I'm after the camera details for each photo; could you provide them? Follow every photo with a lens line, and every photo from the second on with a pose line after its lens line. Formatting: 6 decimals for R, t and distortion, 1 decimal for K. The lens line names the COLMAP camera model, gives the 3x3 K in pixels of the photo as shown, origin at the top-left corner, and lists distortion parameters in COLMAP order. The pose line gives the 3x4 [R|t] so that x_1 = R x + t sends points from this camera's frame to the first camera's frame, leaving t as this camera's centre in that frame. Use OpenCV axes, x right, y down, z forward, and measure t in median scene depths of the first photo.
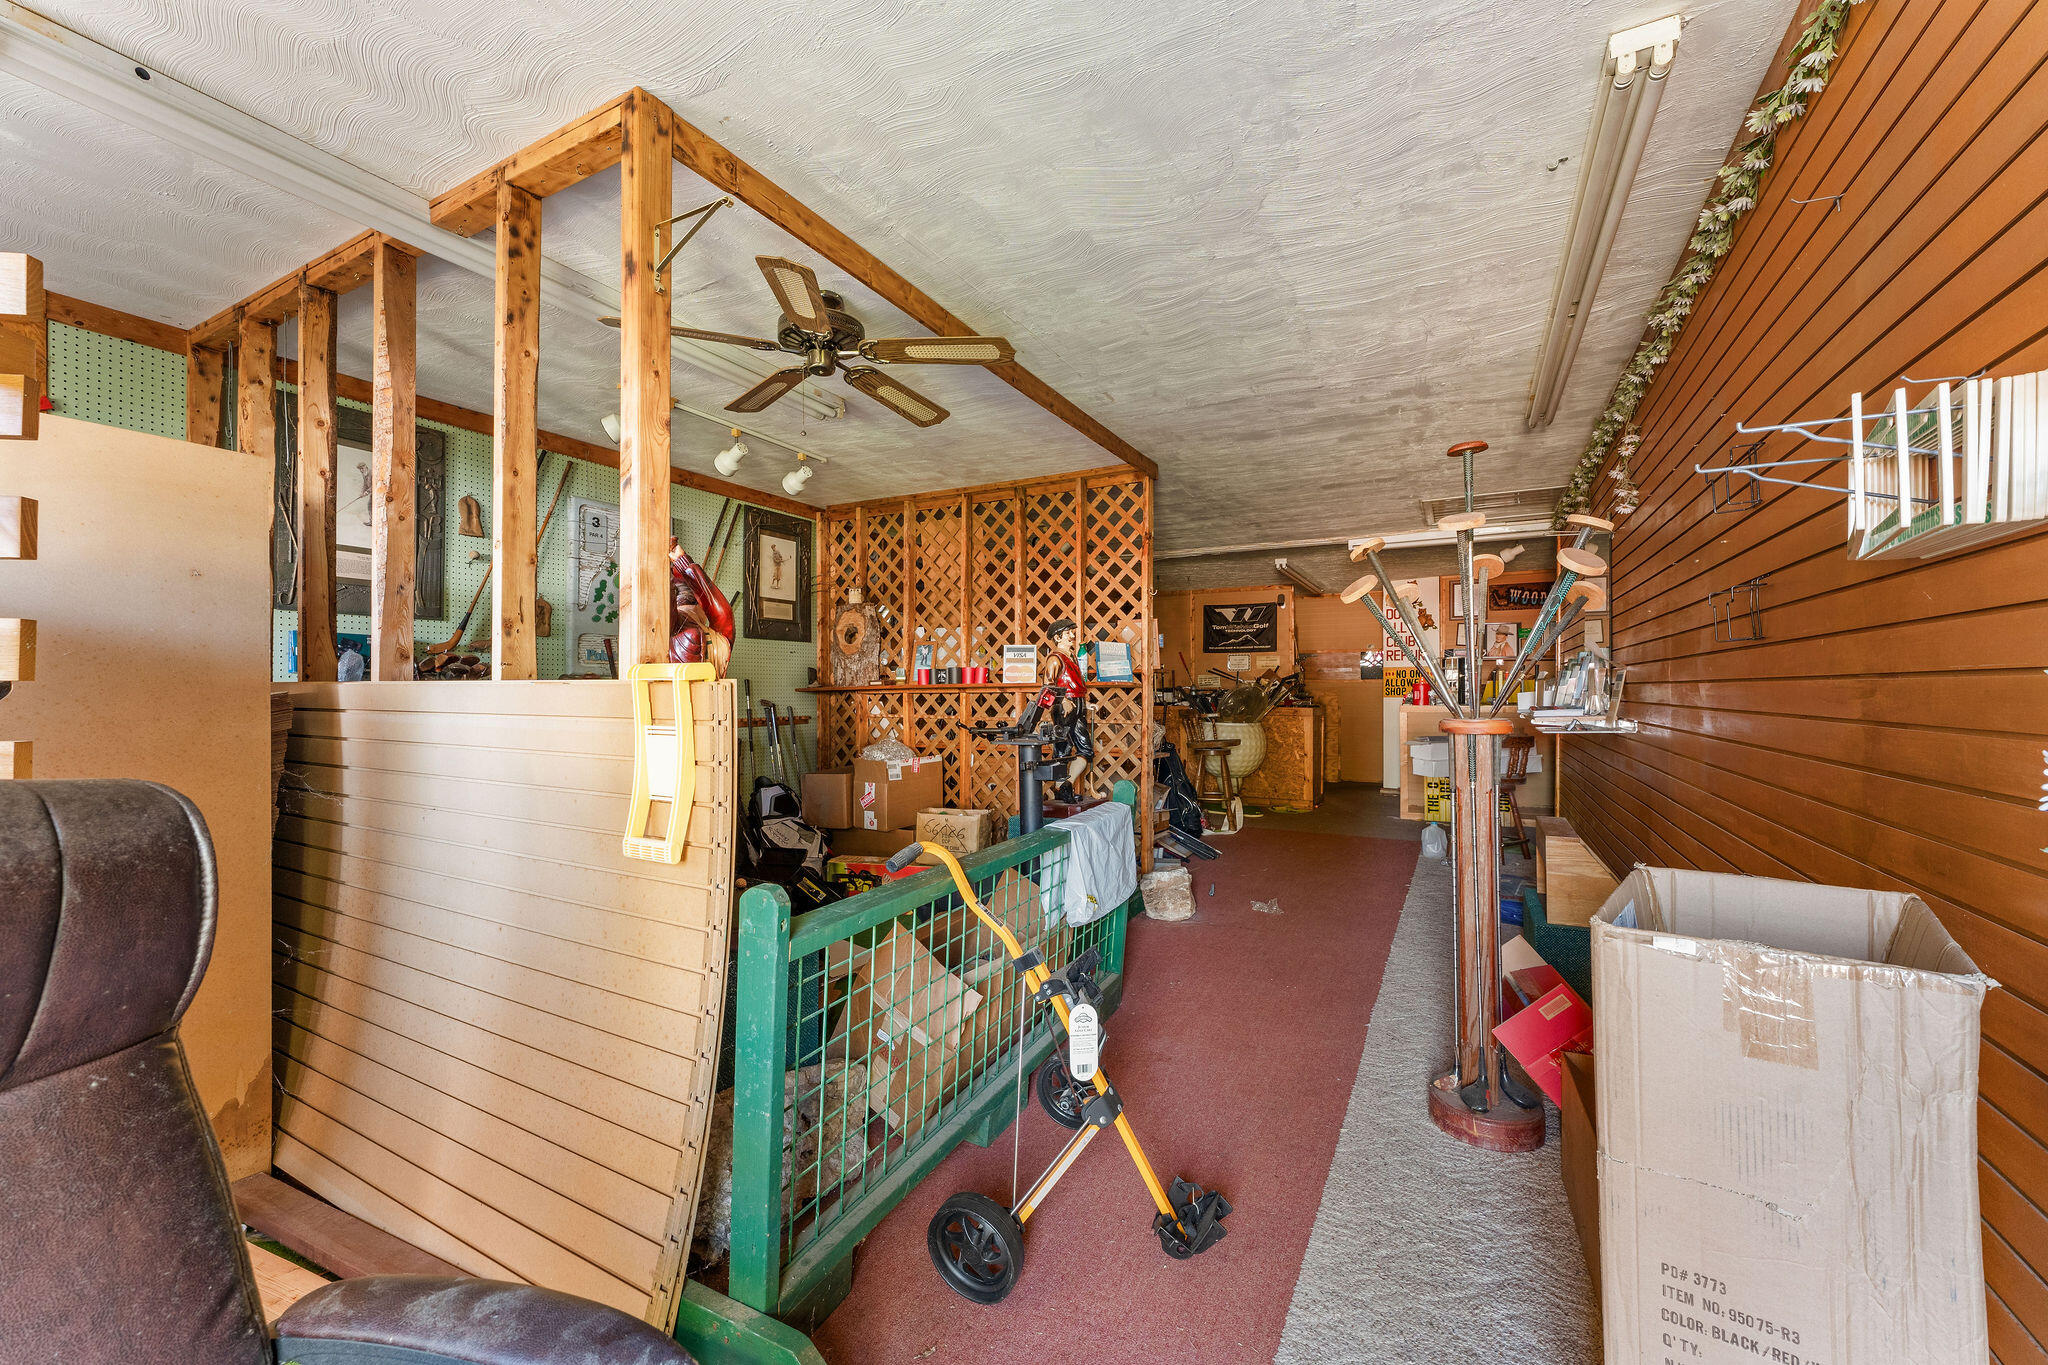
lens RADIAL K [[815.9, 0, 1017.8], [0, 815.9, 682.3], [0, 0, 1]] dist [0.000965, -0.000329]
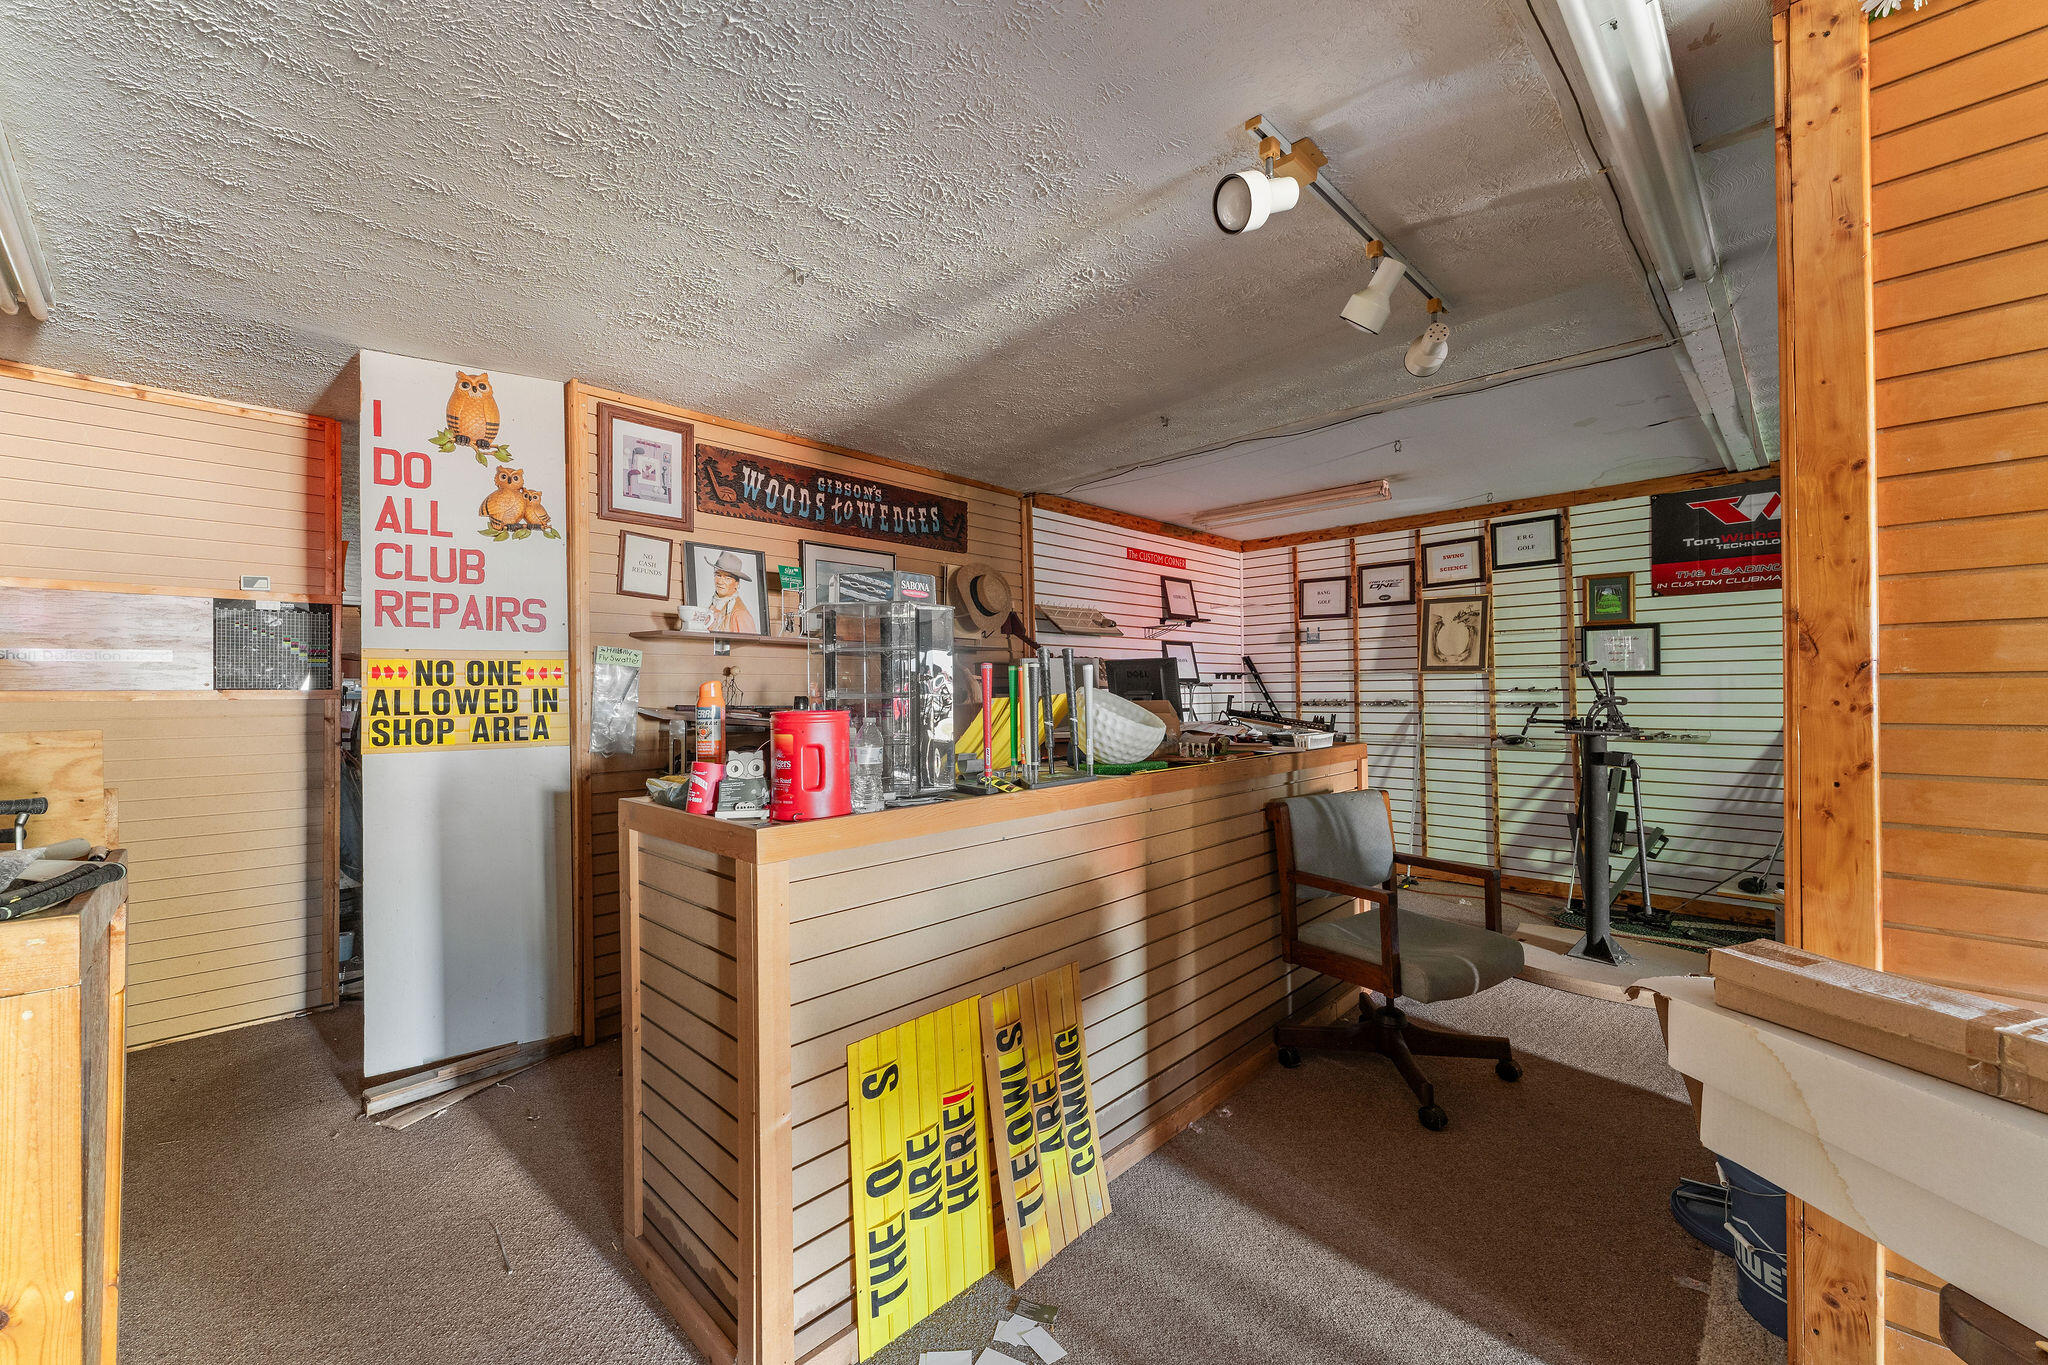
lens RADIAL K [[815.9, 0, 1012.6], [0, 815.9, 684.3], [0, 0, 1]] dist [0.000965, -0.000329]
pose [[0.273531, 0.011266, 0.961797, 0.245267], [0.000328, 0.999930, -0.011806, -0.002824], [-0.961863, 0.003545, 0.273508, 0.726457]]
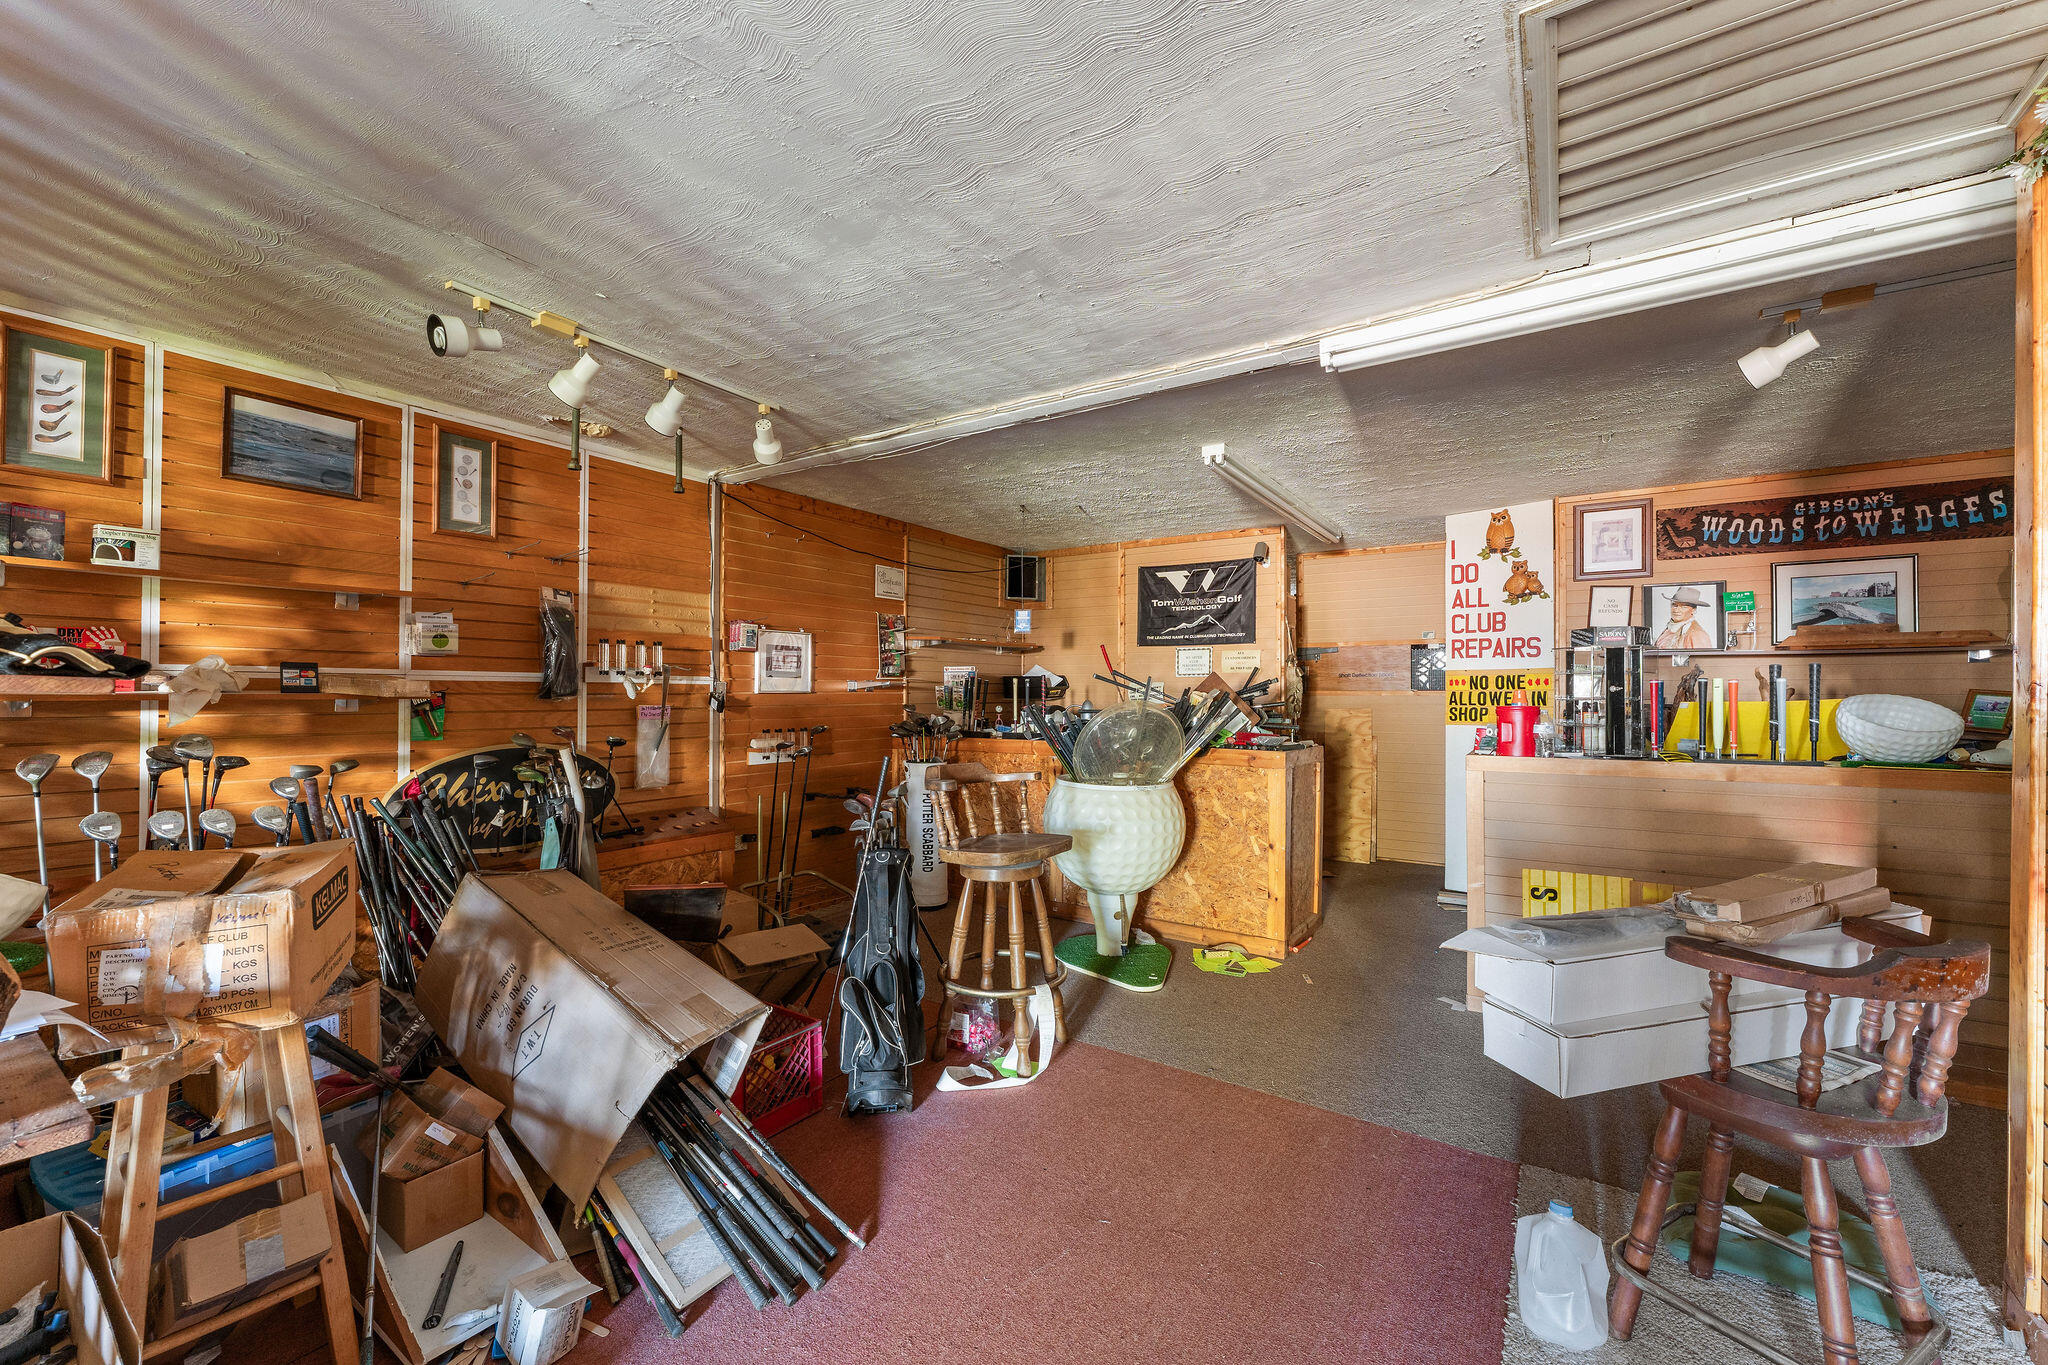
lens RADIAL K [[815.9, 0, 1024.9], [0, 815.9, 683.2], [0, 0, 1]] dist [0.000965, -0.000329]
pose [[0.996486, 0.004120, -0.083662, 0.216973], [-0.004480, 0.999981, -0.004115, -0.006485], [0.083644, 0.004476, 0.996486, 0.438638]]
